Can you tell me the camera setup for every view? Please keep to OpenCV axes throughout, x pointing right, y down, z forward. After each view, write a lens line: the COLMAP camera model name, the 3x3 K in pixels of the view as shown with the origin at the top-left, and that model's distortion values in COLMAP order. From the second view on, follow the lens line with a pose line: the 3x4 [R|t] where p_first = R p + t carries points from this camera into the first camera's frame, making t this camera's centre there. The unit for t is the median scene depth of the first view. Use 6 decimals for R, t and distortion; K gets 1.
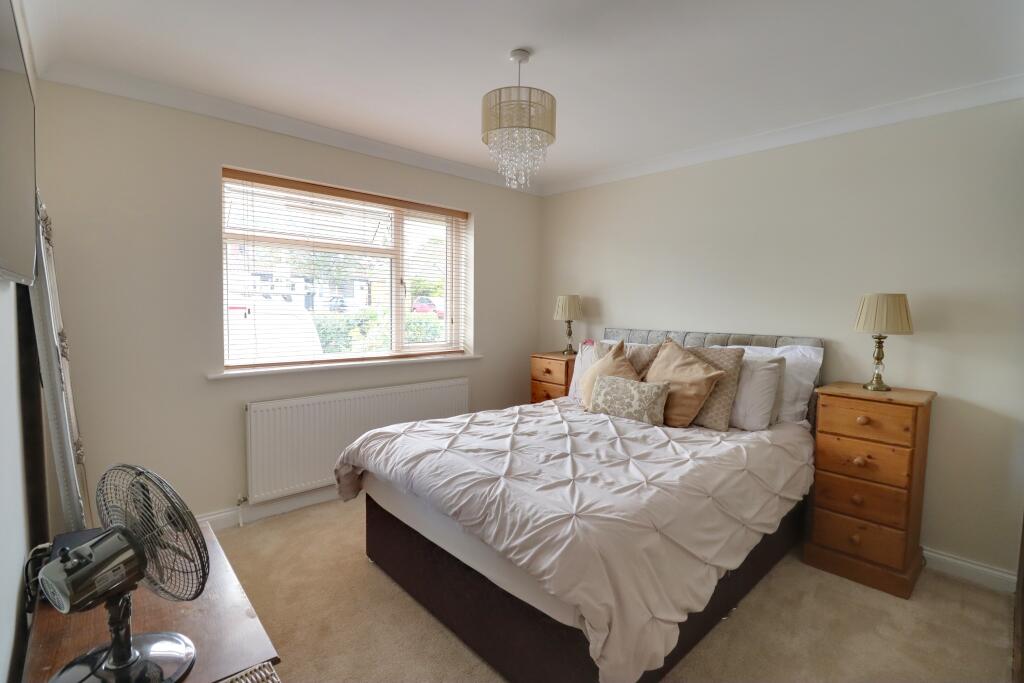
lens RADIAL K [[479.2, 0, 521.7], [0, 479.2, 330.3], [0, 0, 1]] dist [0.003667, -0.017394]
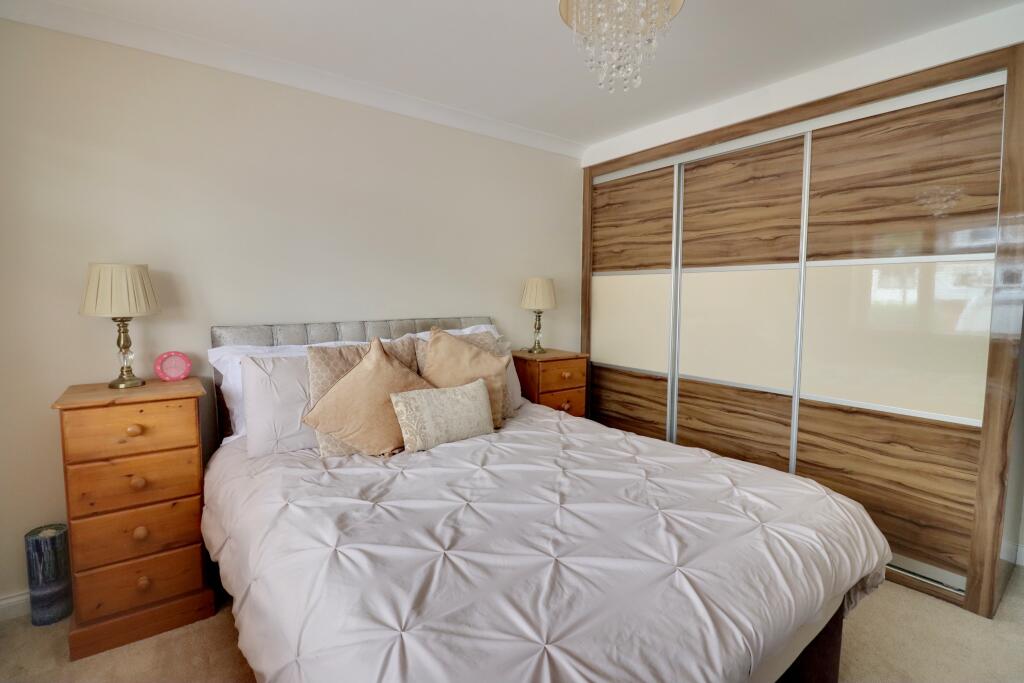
lens RADIAL K [[471.5, 0, 513.9], [0, 471.5, 342.1], [0, 0, 1]] dist [0.002432, 0.000035]
pose [[0.098223, -0.106366, 0.989464, -0.532167], [0.052511, 0.993440, 0.101581, -0.038644], [-0.993778, 0.041980, 0.103164, 0.919158]]
